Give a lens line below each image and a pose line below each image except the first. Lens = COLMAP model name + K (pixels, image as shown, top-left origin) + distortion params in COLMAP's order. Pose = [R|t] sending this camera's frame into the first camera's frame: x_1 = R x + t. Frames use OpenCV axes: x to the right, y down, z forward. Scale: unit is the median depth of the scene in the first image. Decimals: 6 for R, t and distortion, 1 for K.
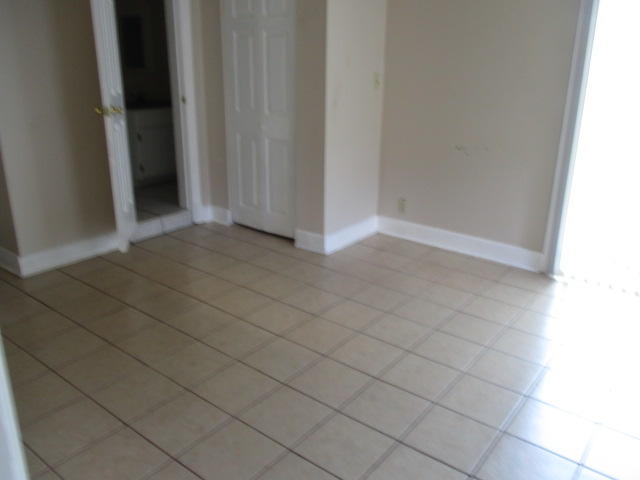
lens RADIAL K [[536.7, 0, 320.0], [0, 536.7, 240.0], [0, 0, 1]] dist [-0.042561, -0.001453]
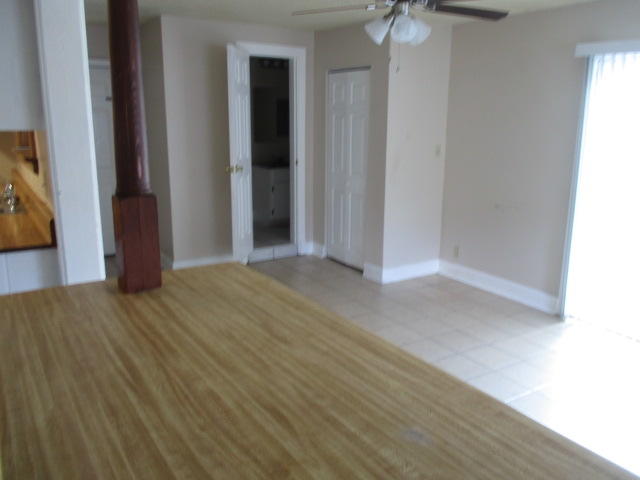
lens RADIAL K [[535.8, 0, 332.9], [0, 535.8, 235.5], [0, 0, 1]] dist [-0.014951, 0.005229]
pose [[0.940895, 0.062798, -0.332825, 0.305469], [-0.103157, 0.989108, -0.104996, 0.057609], [0.322606, 0.133124, 0.937125, -0.238766]]
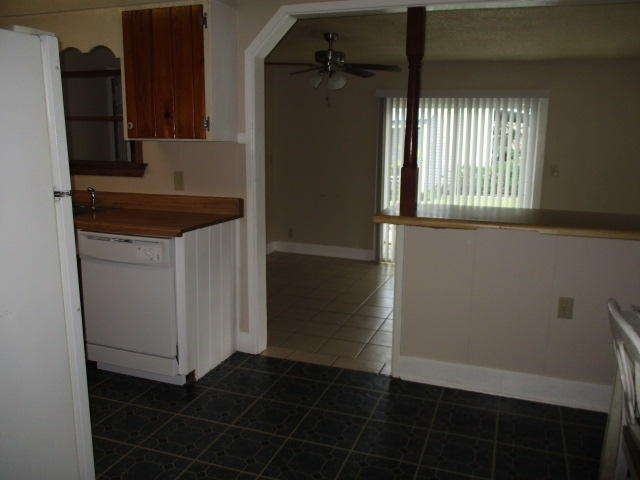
lens RADIAL K [[535.8, 0, 332.9], [0, 535.8, 235.5], [0, 0, 1]] dist [-0.014951, 0.005229]
pose [[0.948194, -0.061969, 0.311589, -0.248391], [0.107732, 0.985396, -0.131863, 0.183366], [-0.298868, 0.158600, 0.941023, -0.611388]]
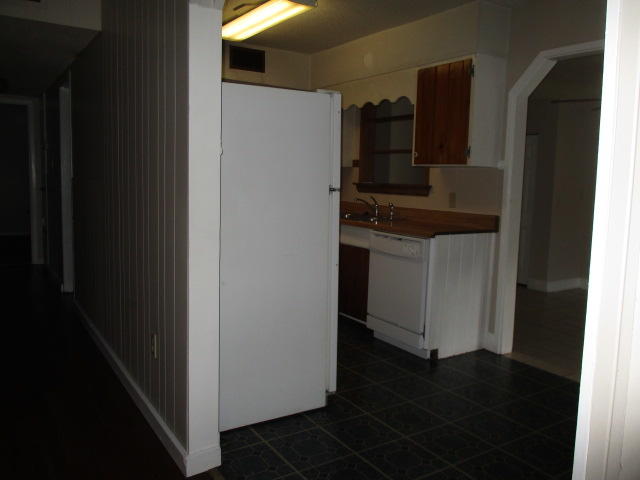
lens RADIAL K [[535.8, 0, 332.9], [0, 535.8, 235.5], [0, 0, 1]] dist [-0.014951, 0.005229]
pose [[0.951461, 0.042270, -0.304853, -0.122097], [-0.110027, 0.971780, -0.208655, 0.263456], [0.287430, 0.232069, 0.929262, -0.760125]]
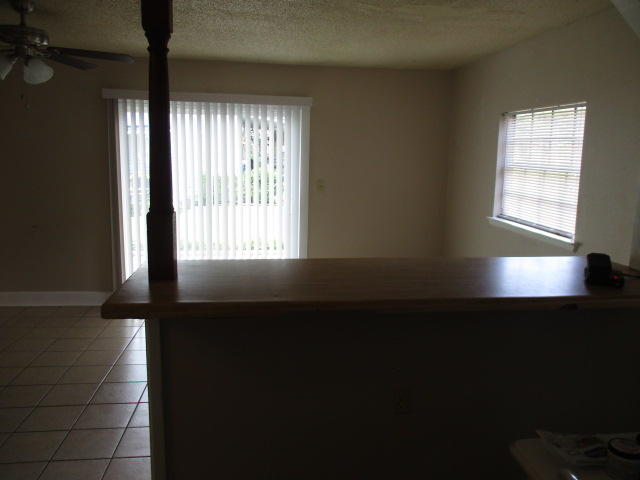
lens RADIAL K [[535.8, 0, 332.9], [0, 535.8, 235.5], [0, 0, 1]] dist [-0.014951, 0.005229]
pose [[0.703017, -0.117066, 0.701472, -0.137252], [0.223546, 0.972738, -0.061702, 0.089771], [-0.675125, 0.200189, 0.710021, -0.393294]]
